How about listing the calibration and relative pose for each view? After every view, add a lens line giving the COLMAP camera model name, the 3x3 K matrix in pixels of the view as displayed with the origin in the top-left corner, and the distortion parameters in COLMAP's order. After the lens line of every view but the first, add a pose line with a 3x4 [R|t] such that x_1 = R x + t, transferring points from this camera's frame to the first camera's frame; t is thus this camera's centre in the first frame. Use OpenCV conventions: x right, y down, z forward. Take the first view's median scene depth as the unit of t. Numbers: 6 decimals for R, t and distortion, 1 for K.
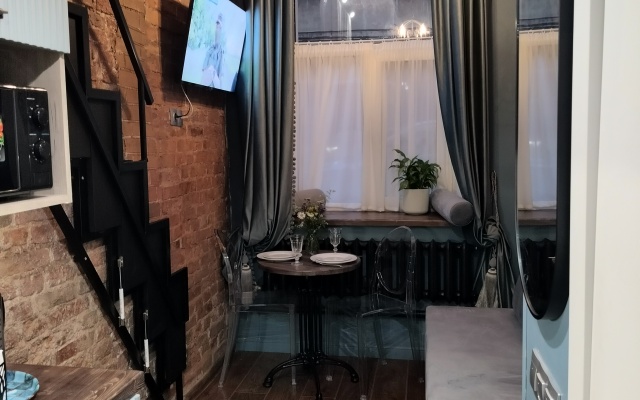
lens RADIAL K [[598.0, 0, 317.8], [0, 598.0, 200.9], [0, 0, 1]] dist [0.106180, -0.189275]
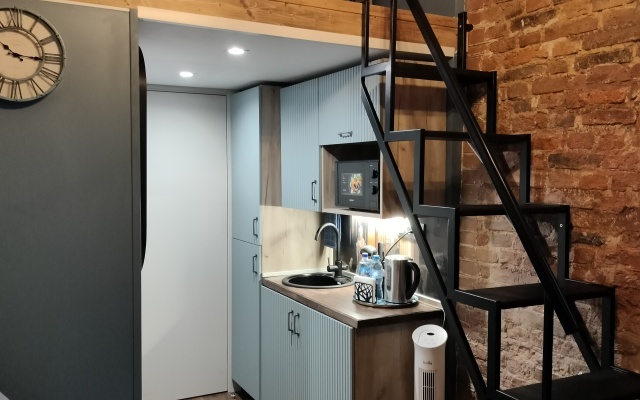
lens RADIAL K [[598.0, 0, 317.8], [0, 598.0, 200.9], [0, 0, 1]] dist [0.106180, -0.189275]
pose [[-0.800177, 0.043548, -0.598181, 0.344149], [-0.053415, 0.988223, 0.143396, -0.125000], [0.597380, 0.146694, -0.788427, 0.948604]]
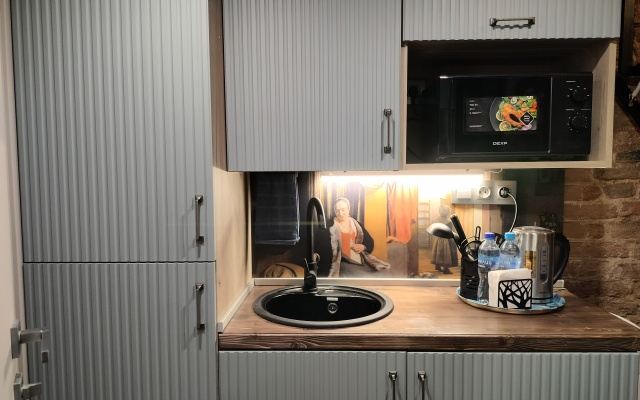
lens RADIAL K [[456.9, 0, 326.7], [0, 456.9, 200.3], [0, 0, 1]] dist [0.066410, -0.084166]
pose [[0.162569, 0.079190, -0.983514, 0.155636], [-0.101227, 0.992853, 0.063210, 0.025979], [0.981491, 0.089282, 0.169424, 0.132086]]
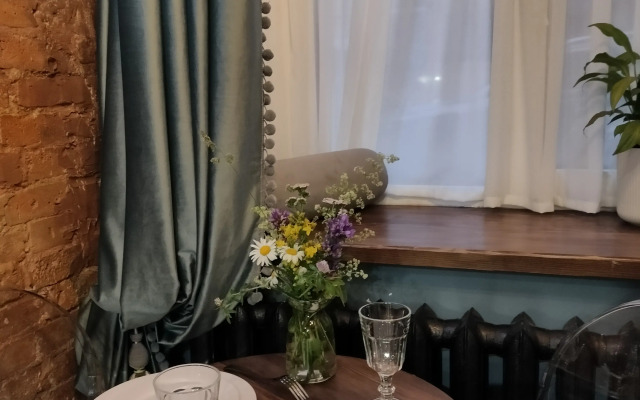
lens RADIAL K [[615.1, 0, 319.8], [0, 615.1, 208.6], [0, 0, 1]] dist [0.094488, -0.159047]
pose [[0.985533, 0.011142, -0.169116, 0.044414], [0.005132, 0.995418, 0.095486, -0.022317], [0.169405, -0.094972, 0.980960, 0.718936]]
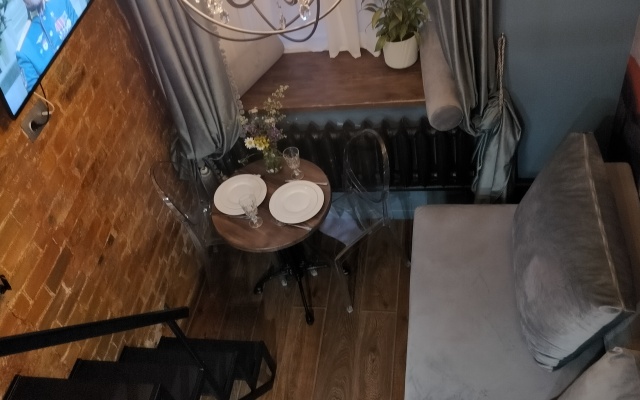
lens RADIAL K [[605.2, 0, 317.8], [0, 605.2, 204.5], [0, 0, 1]] dist [0.138034, -0.262193]
pose [[0.984696, -0.132652, -0.113032, 0.139164], [0.174145, 0.723609, 0.667879, -0.430473], [-0.006805, -0.677342, 0.735636, 0.349335]]
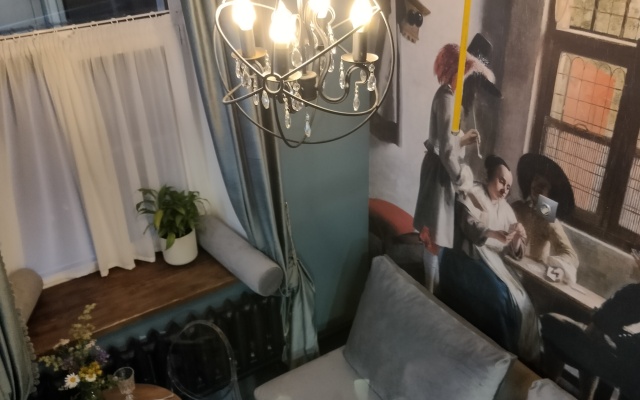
lens RADIAL K [[615.1, 0, 319.8], [0, 615.1, 208.6], [0, 0, 1]] dist [0.094488, -0.159047]
pose [[0.741683, -0.345918, 0.574672, -0.147516], [0.097779, 0.903366, 0.417576, -0.386295], [-0.663586, -0.253518, 0.703834, 0.399097]]
